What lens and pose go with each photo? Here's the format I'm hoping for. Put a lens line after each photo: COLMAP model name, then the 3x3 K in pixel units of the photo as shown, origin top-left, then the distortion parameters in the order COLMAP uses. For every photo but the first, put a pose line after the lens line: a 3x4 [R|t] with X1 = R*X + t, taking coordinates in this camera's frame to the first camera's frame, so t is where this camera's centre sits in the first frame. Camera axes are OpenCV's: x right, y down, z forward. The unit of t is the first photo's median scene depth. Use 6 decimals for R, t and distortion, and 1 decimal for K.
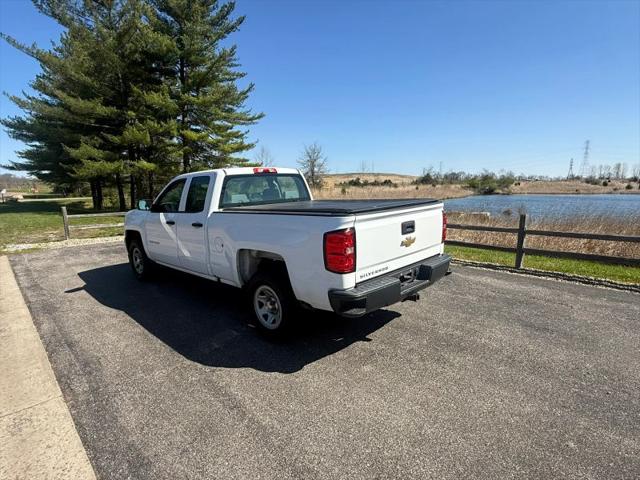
lens RADIAL K [[361.1, 0, 323.5], [0, 361.1, 237.1], [0, 0, 1]] dist [-0.001122, 0.001429]
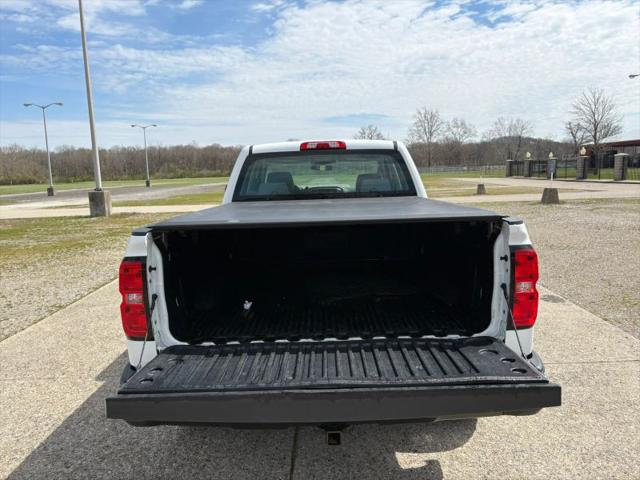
lens RADIAL K [[489.0, 0, 320.3], [0, 489.0, 236.3], [0, 0, 1]] dist [0.036346, -0.038797]
pose [[0.687041, 0.111341, -0.718038, 0.565069], [-0.102725, 0.993148, 0.055710, -0.090110], [0.719321, 0.035485, 0.693771, 0.501094]]
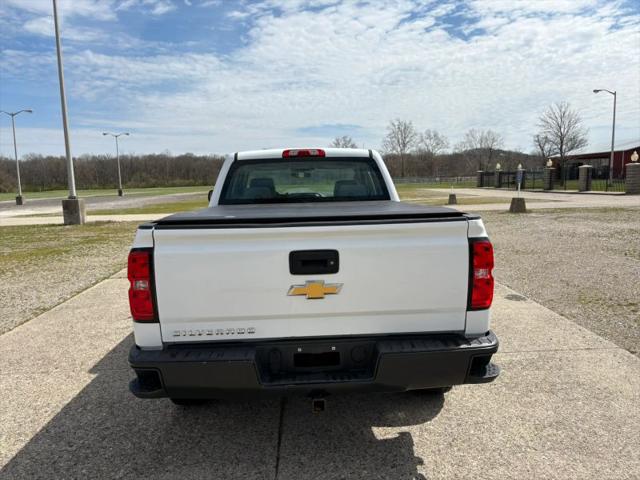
lens RADIAL K [[489.0, 0, 320.2], [0, 489.0, 247.6], [0, 0, 1]] dist [0.036346, -0.038797]
pose [[0.722859, 0.112289, -0.681811, 0.610620], [-0.104710, 0.993114, 0.052544, -0.072506], [0.683016, 0.033410, 0.729639, 0.440404]]
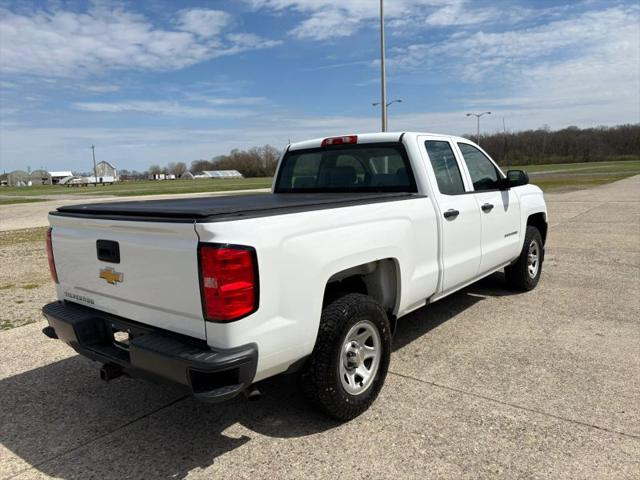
lens RADIAL K [[489.0, 0, 315.4], [0, 489.0, 250.8], [0, 0, 1]] dist [0.036346, -0.038797]
pose [[0.073660, 0.192335, -0.978561, 0.886145], [-0.110080, 0.976799, 0.183703, -0.179188], [0.991189, 0.094188, 0.093123, 1.087794]]
